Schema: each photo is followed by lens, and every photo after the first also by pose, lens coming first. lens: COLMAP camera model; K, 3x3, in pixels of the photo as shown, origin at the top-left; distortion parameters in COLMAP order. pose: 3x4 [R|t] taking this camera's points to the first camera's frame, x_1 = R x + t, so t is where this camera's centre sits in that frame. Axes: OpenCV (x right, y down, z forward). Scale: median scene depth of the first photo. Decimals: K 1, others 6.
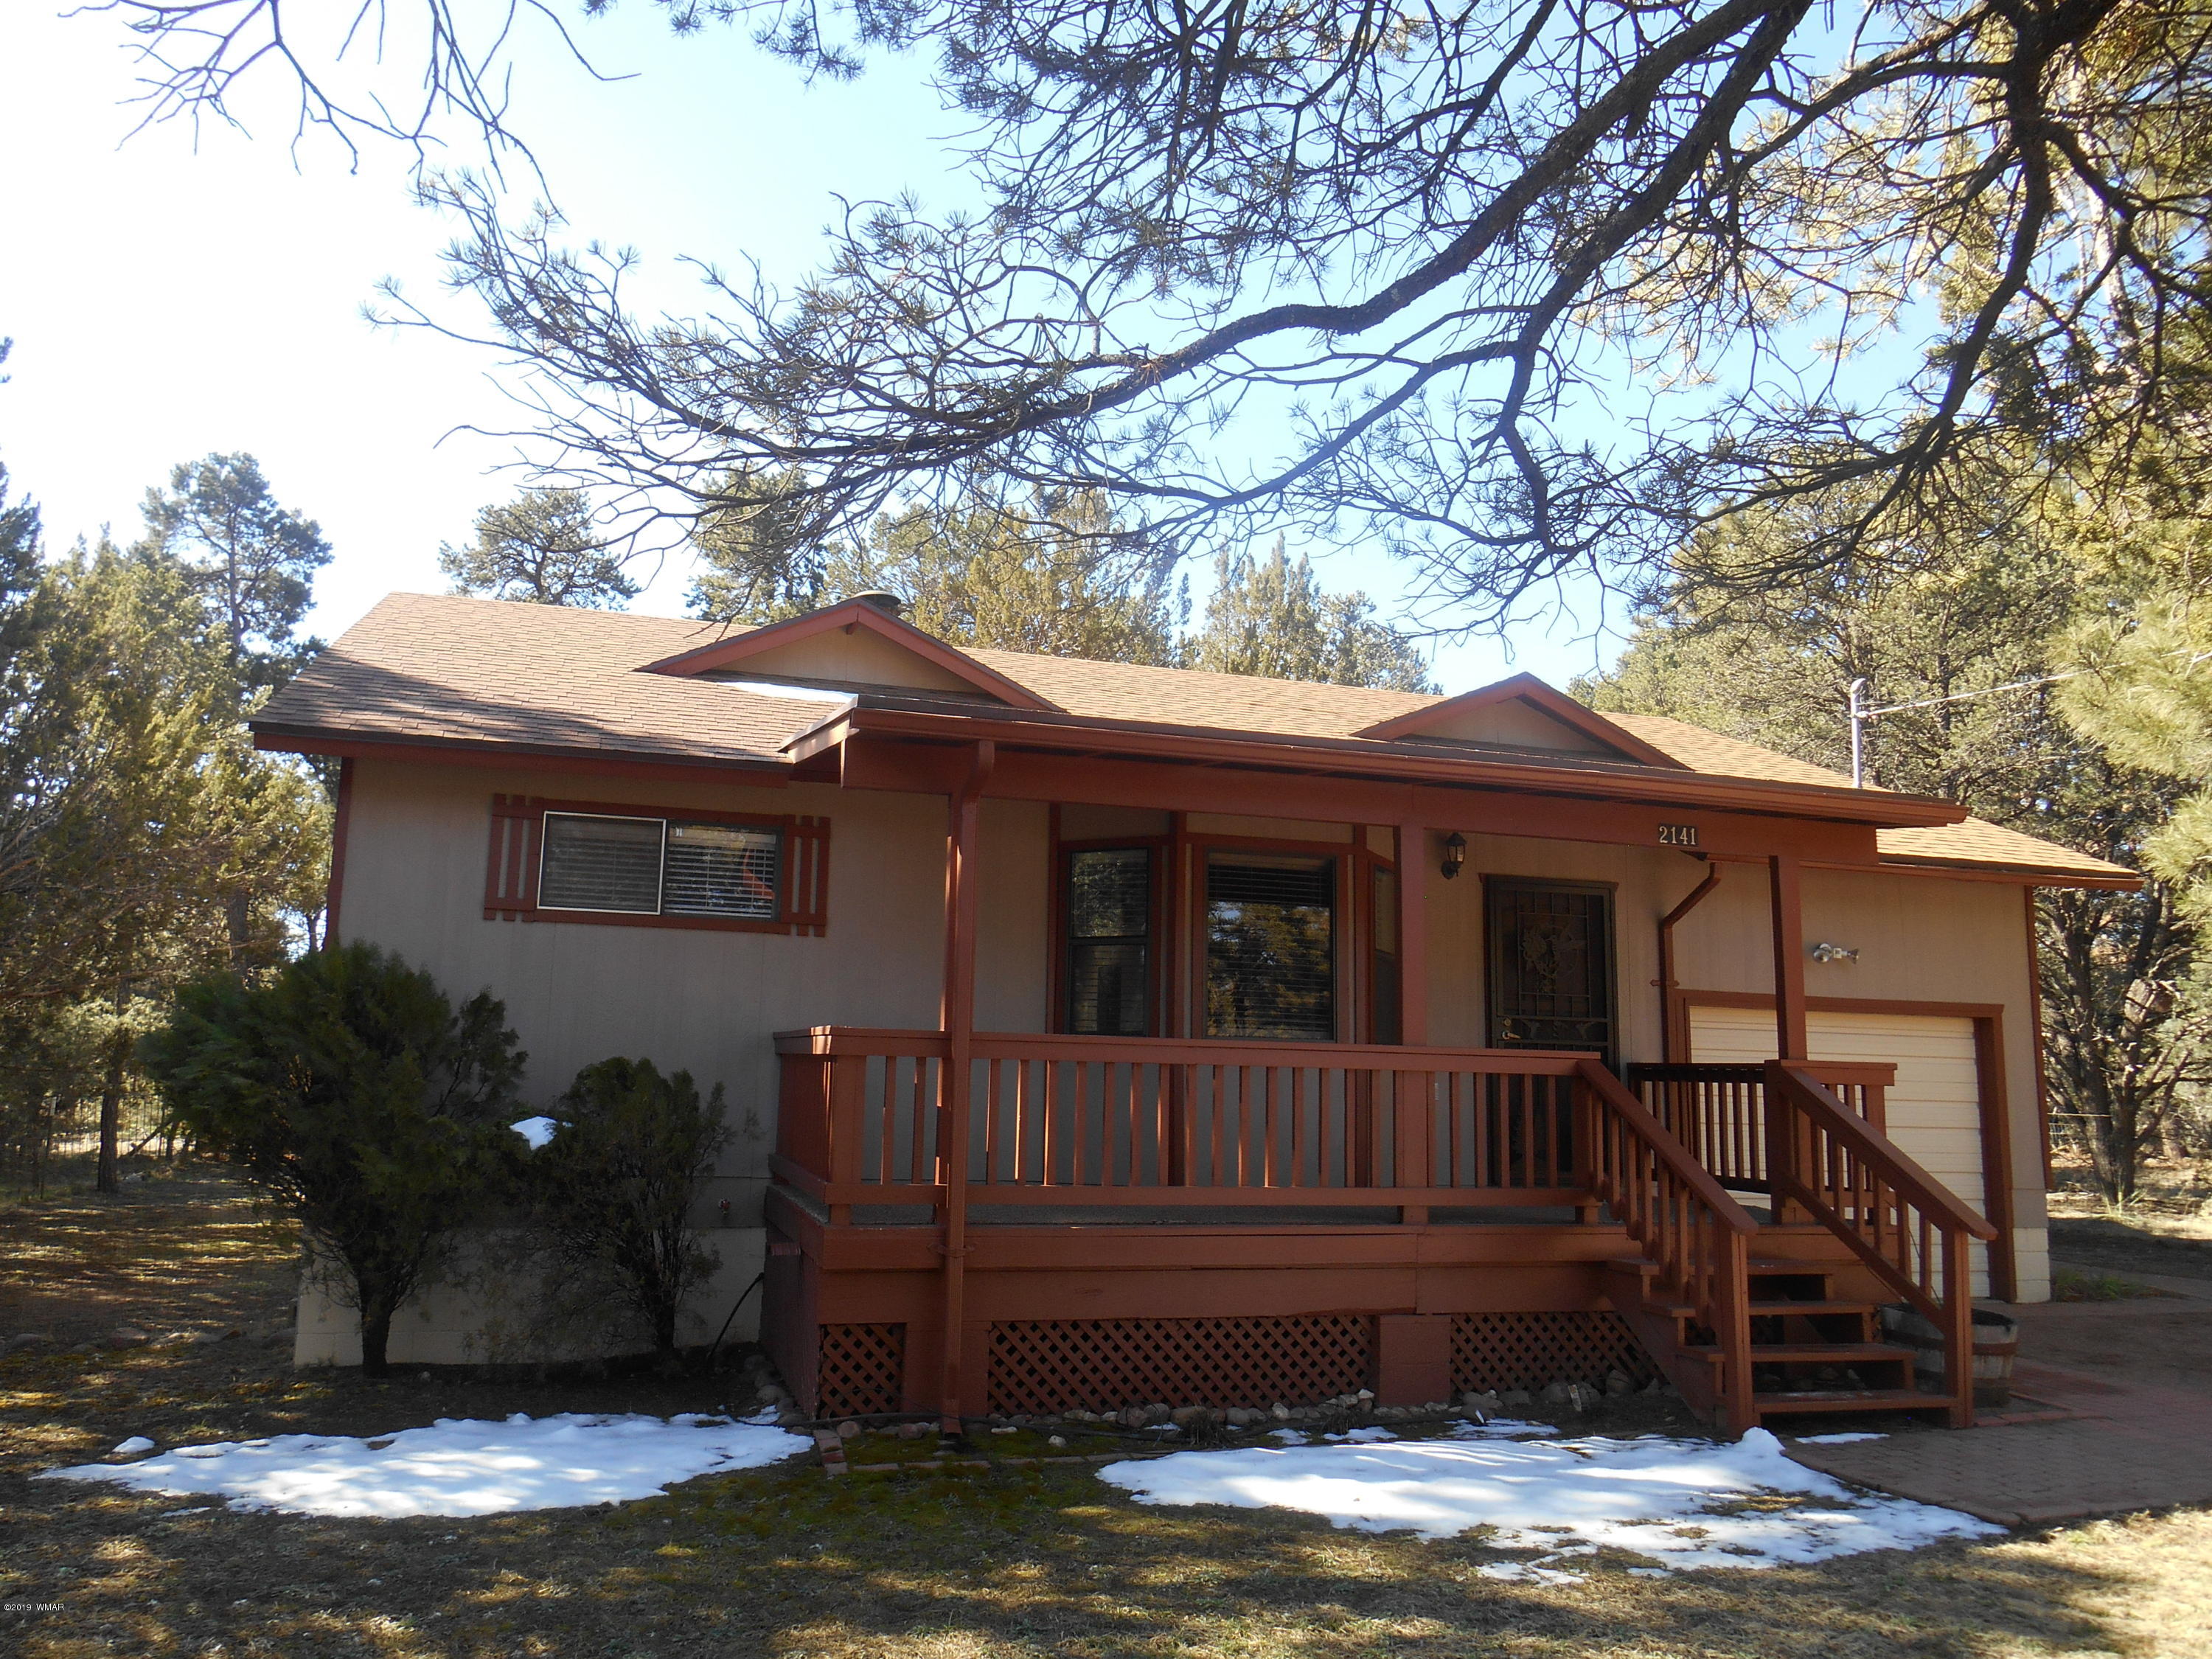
lens RADIAL K [[1720.9, 0, 1109.8], [0, 1720.9, 828.9], [0, 0, 1]] dist [-0.008112, -0.002026]
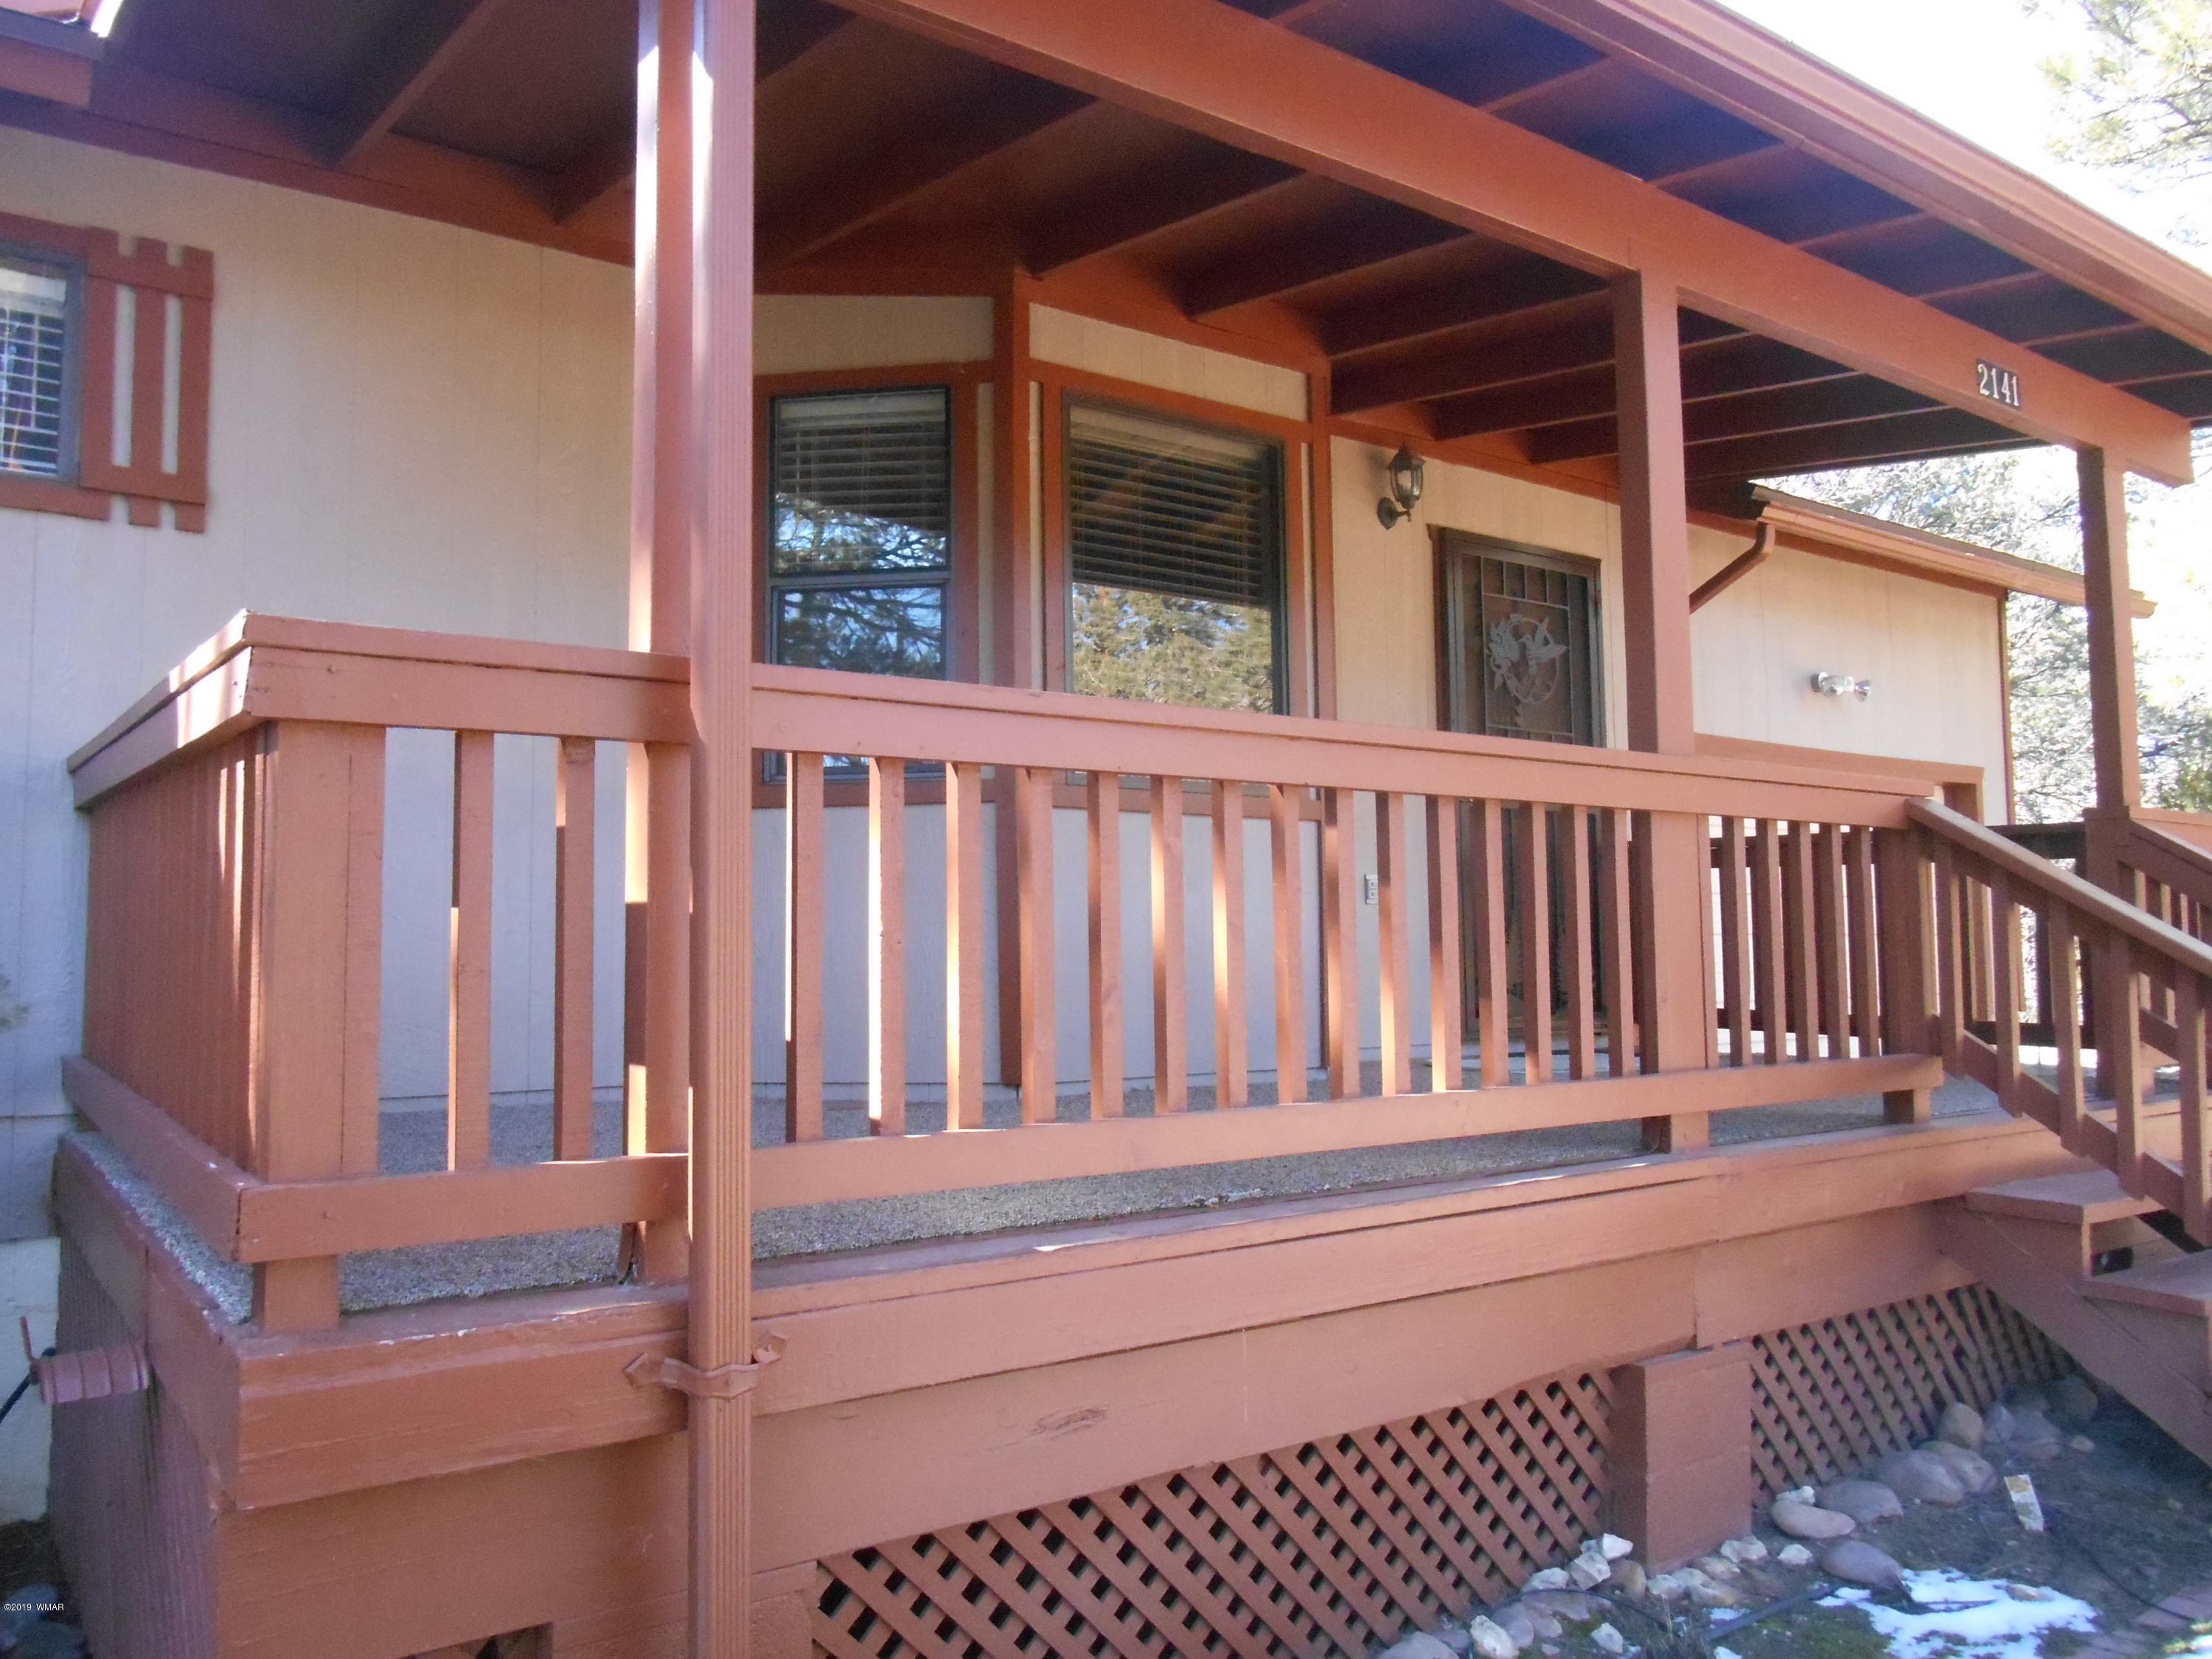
lens RADIAL K [[1720.9, 0, 1104.4], [0, 1720.9, 842.4], [0, 0, 1]] dist [-0.008112, -0.002026]
pose [[0.948620, -0.006985, 0.316342, -0.098596], [-0.024500, 0.995133, 0.095442, 0.100582], [-0.315469, -0.098289, 0.943832, 0.577089]]
